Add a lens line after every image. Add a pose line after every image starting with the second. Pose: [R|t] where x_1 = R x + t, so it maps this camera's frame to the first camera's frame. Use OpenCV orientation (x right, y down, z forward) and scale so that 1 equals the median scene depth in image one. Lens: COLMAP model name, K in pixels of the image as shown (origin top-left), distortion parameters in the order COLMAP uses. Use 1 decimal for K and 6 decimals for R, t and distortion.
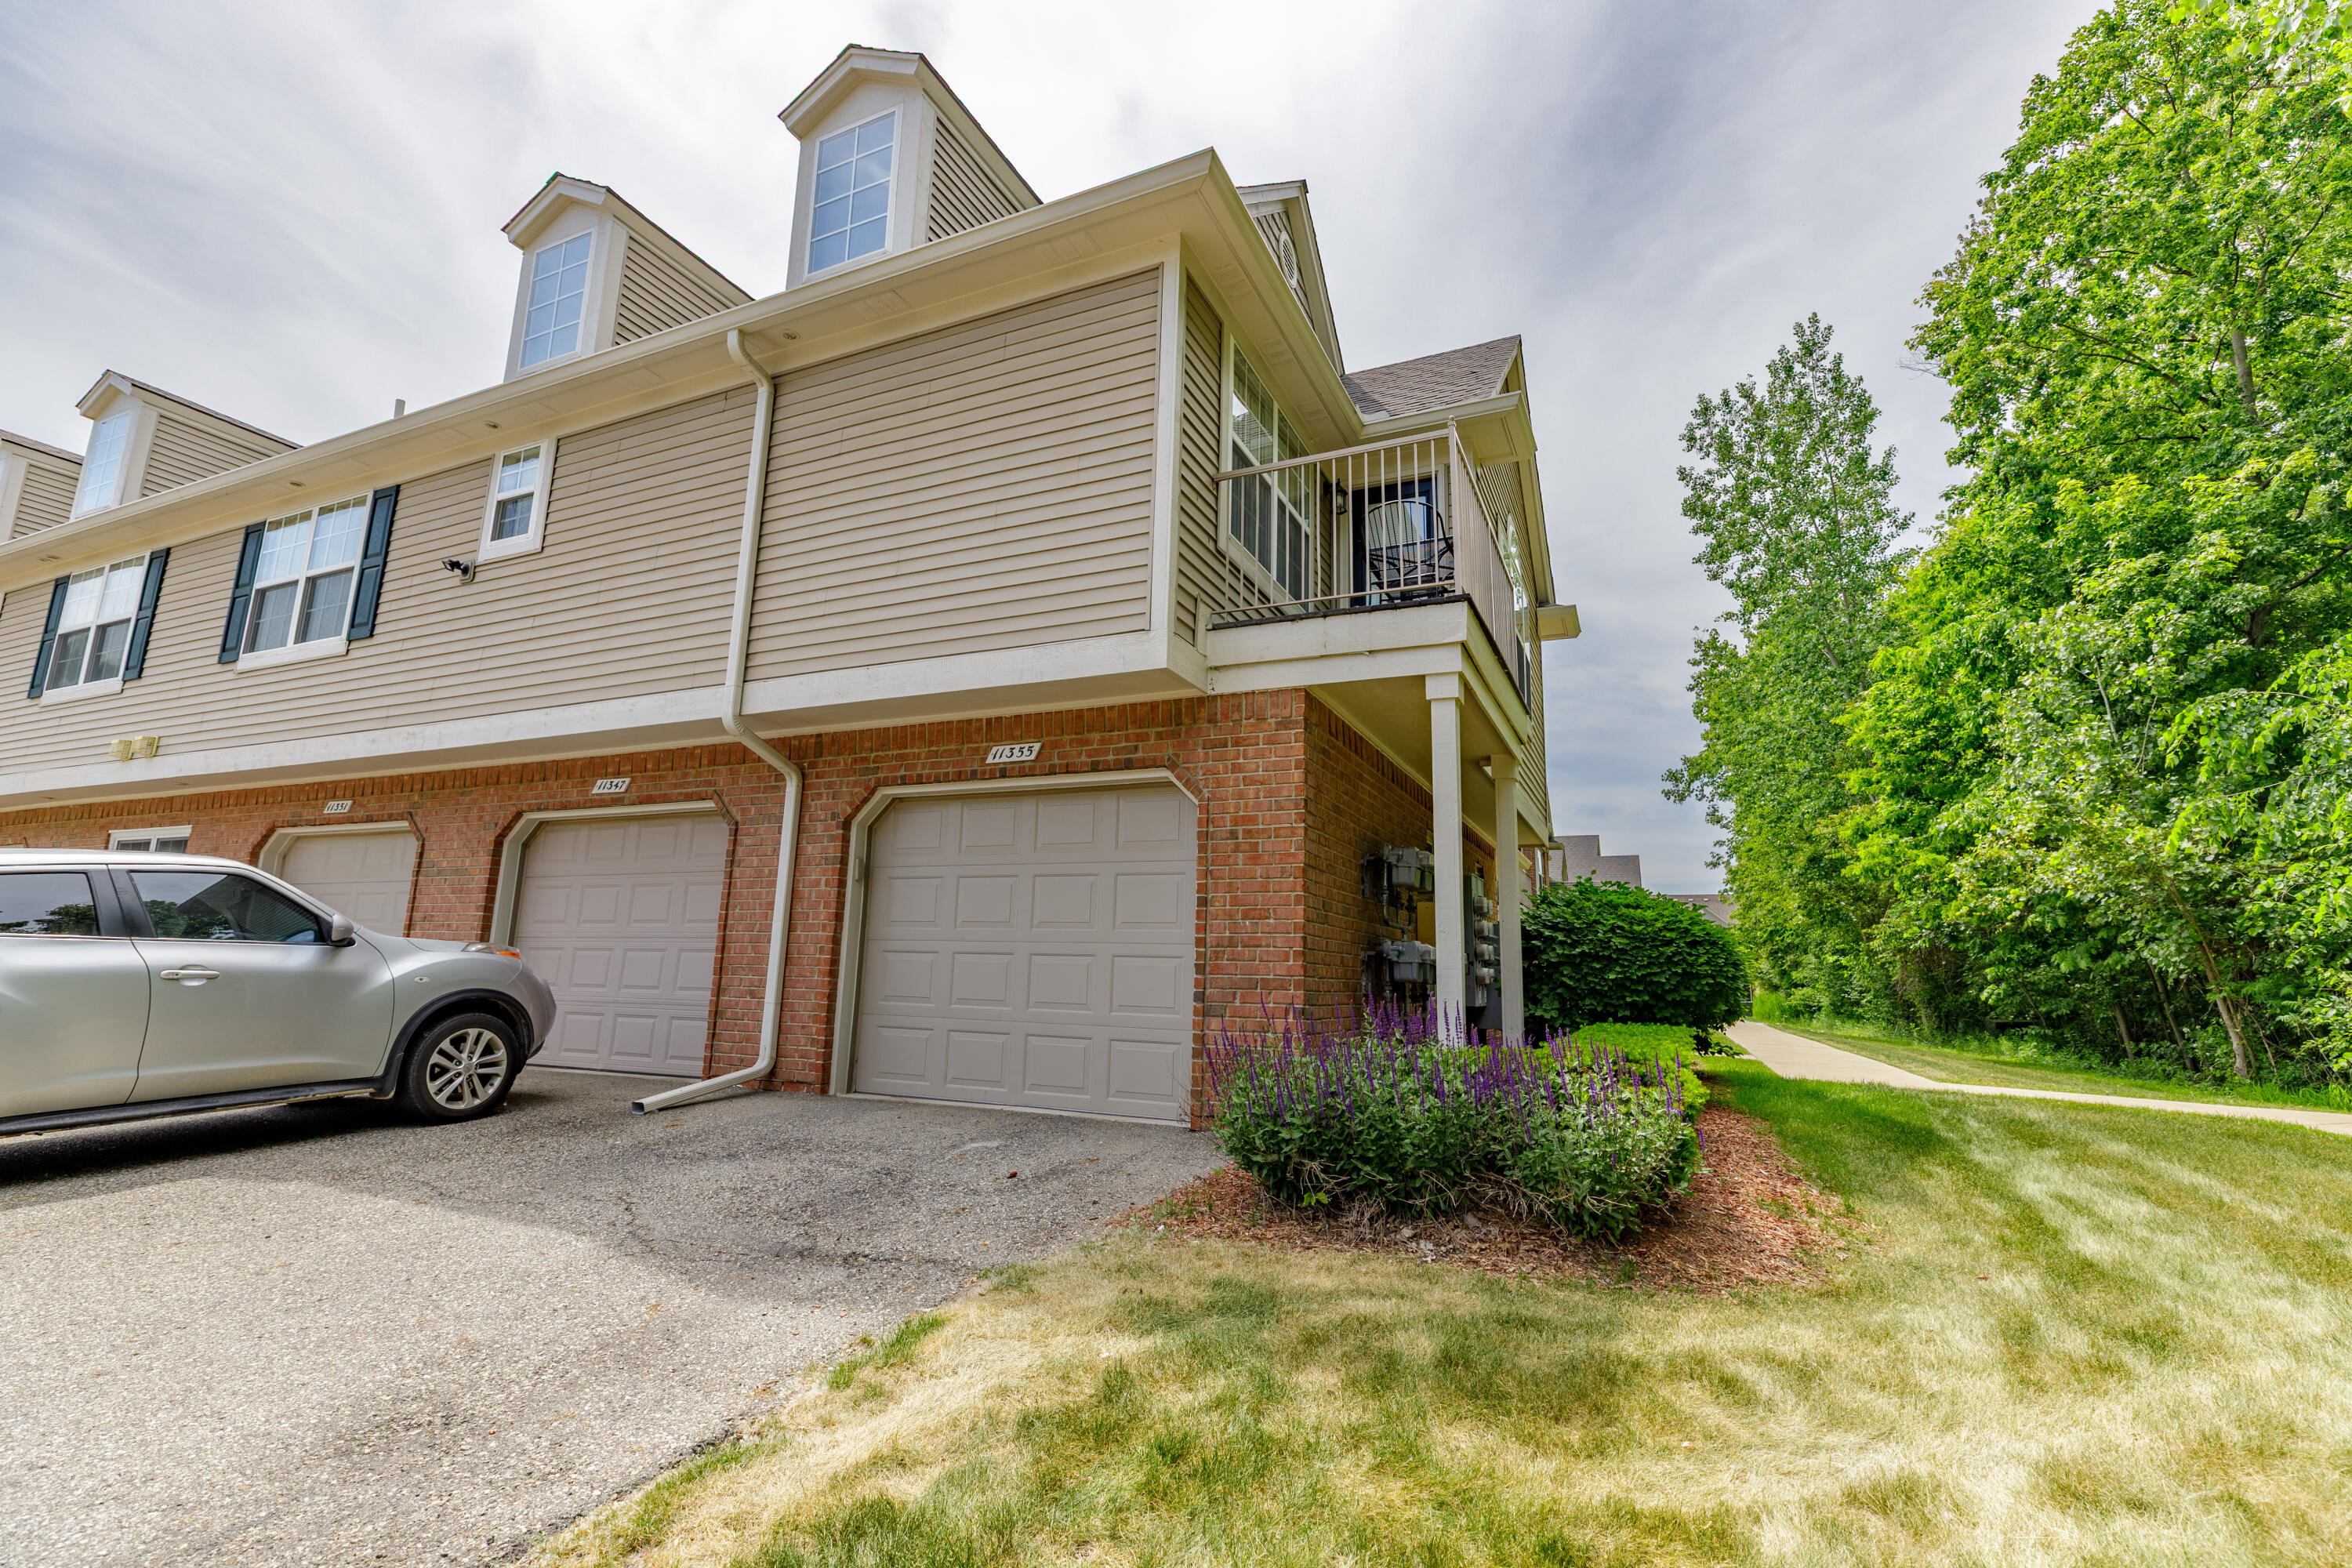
lens RADIAL K [[1053.3, 0, 1174.7], [0, 1053.3, 776.3], [0, 0, 1]] dist [0.004659, -0.000402]
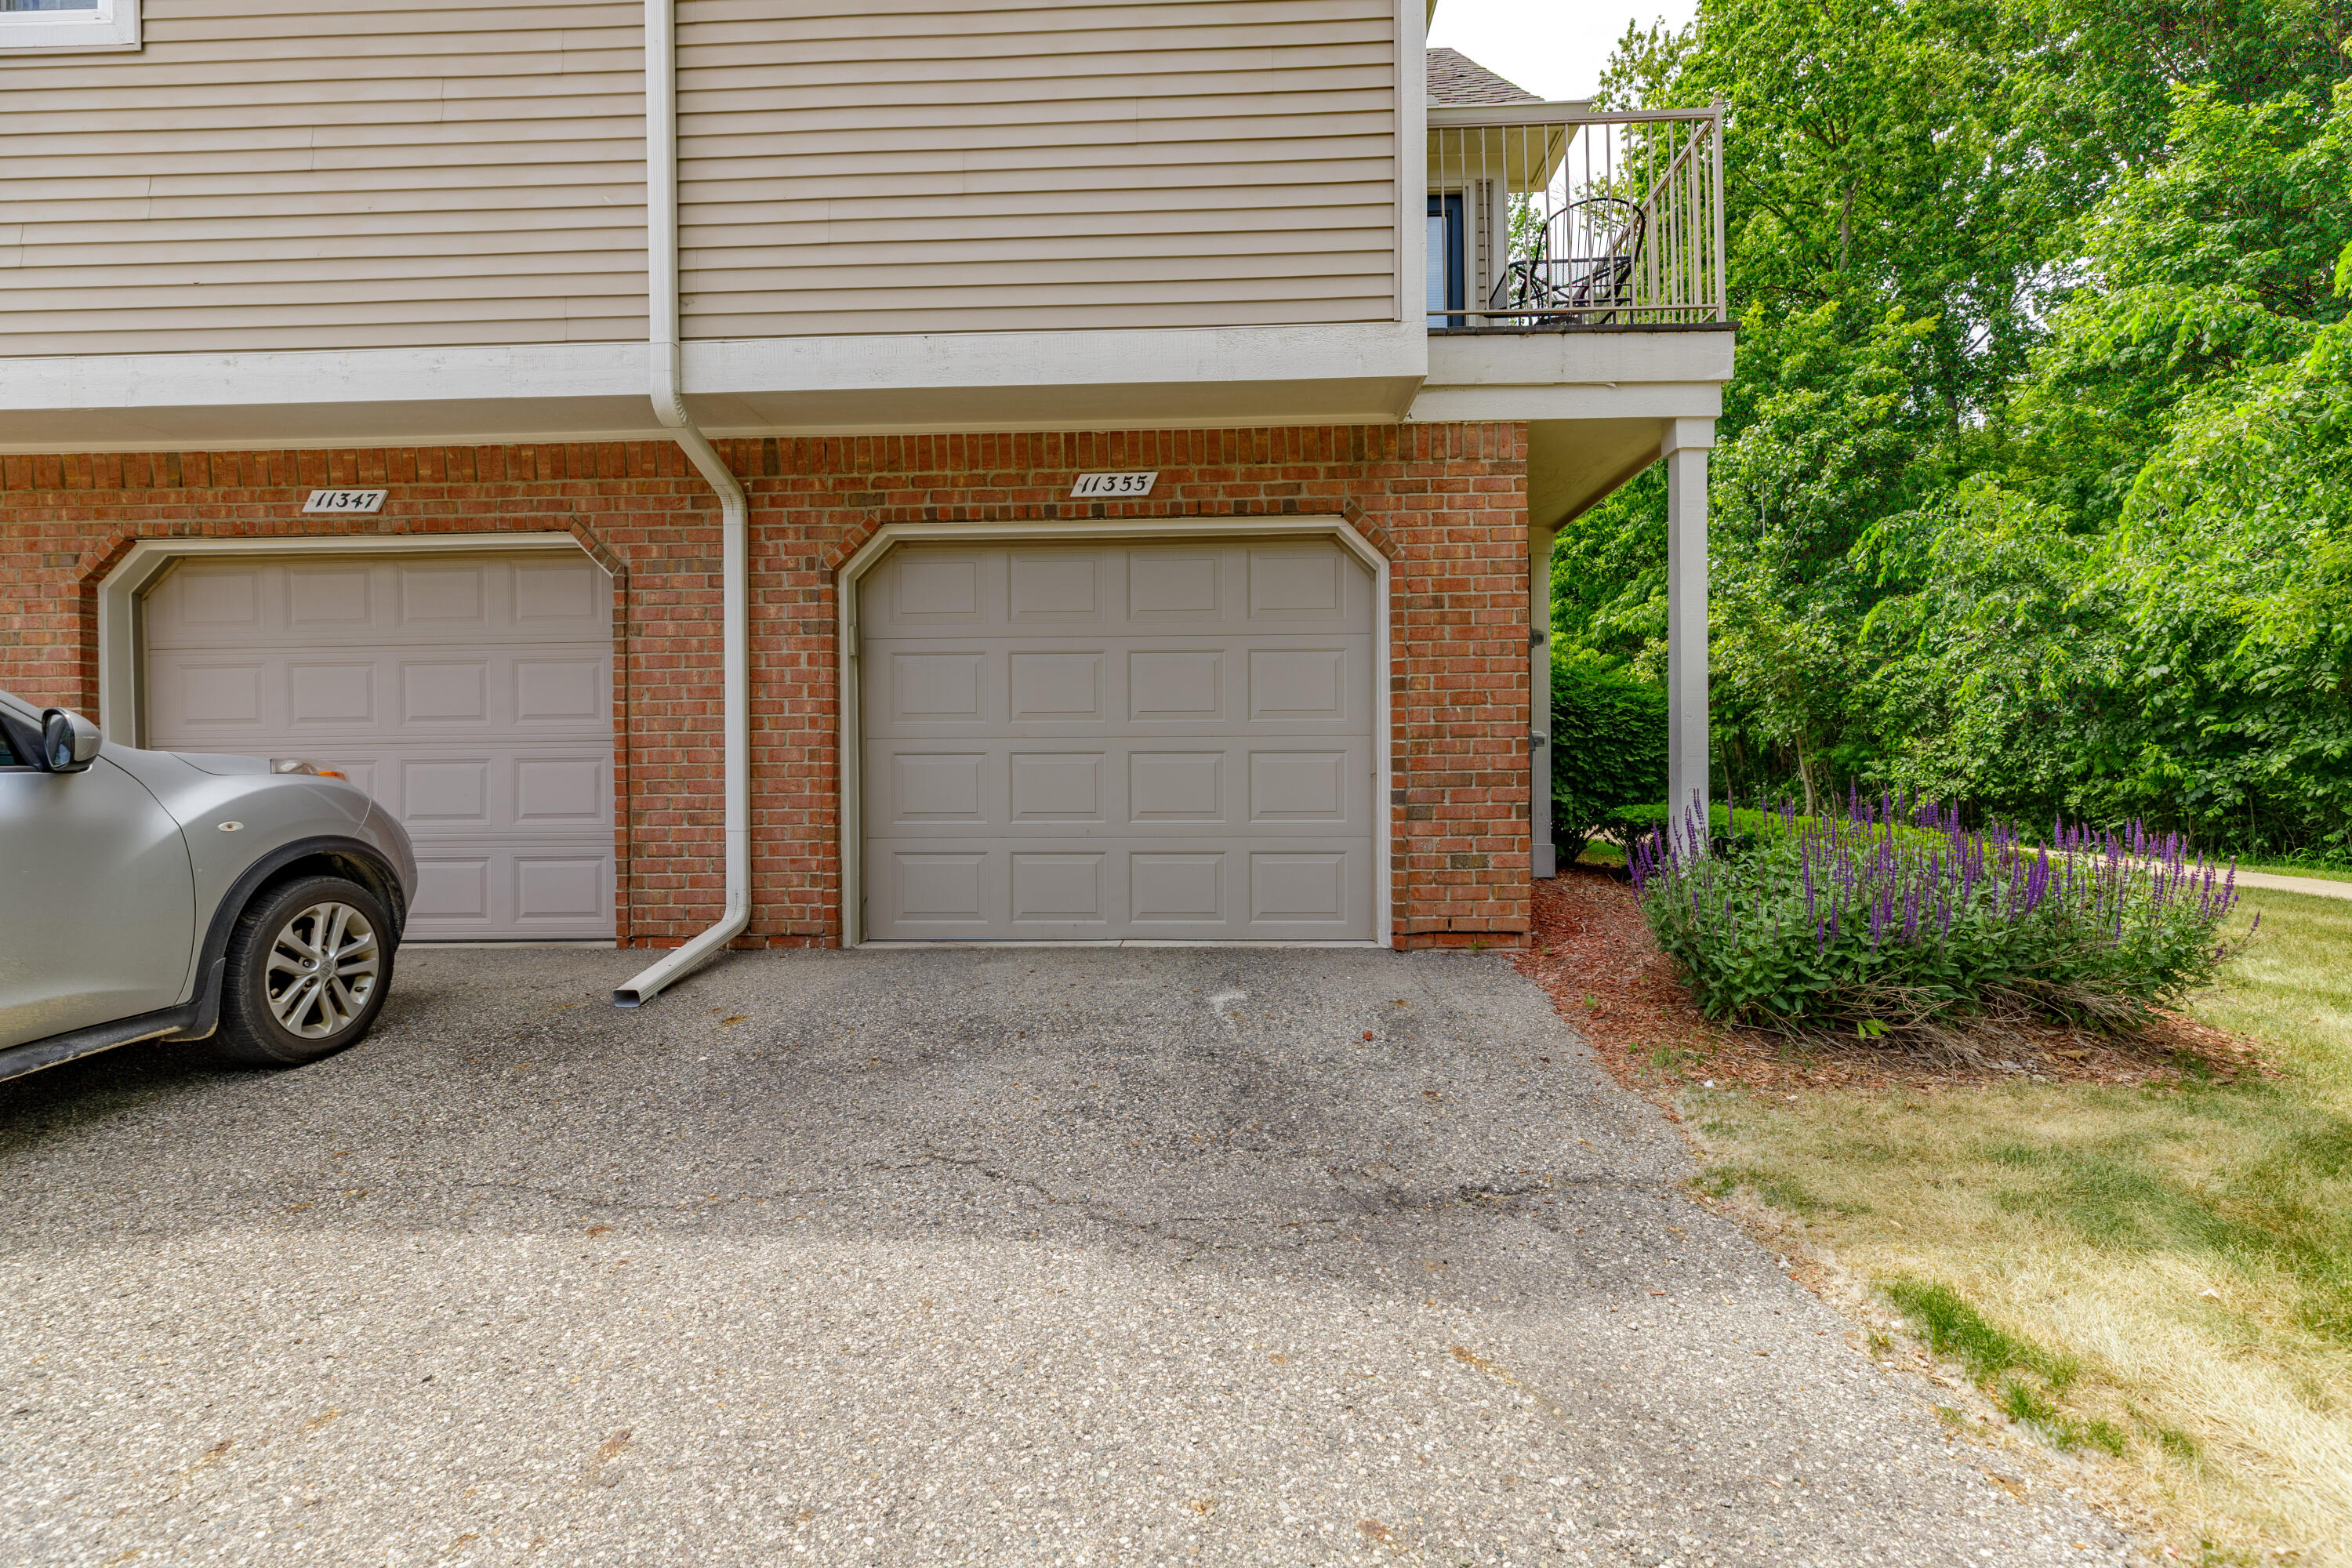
lens RADIAL K [[1053.3, 0, 1175.1], [0, 1053.3, 779.8], [0, 0, 1]] dist [0.004659, -0.000402]
pose [[0.924008, -0.036124, 0.380664, -0.397742], [-0.041067, 0.980394, 0.192720, 0.036331], [-0.380162, -0.193708, 0.904408, 0.273098]]
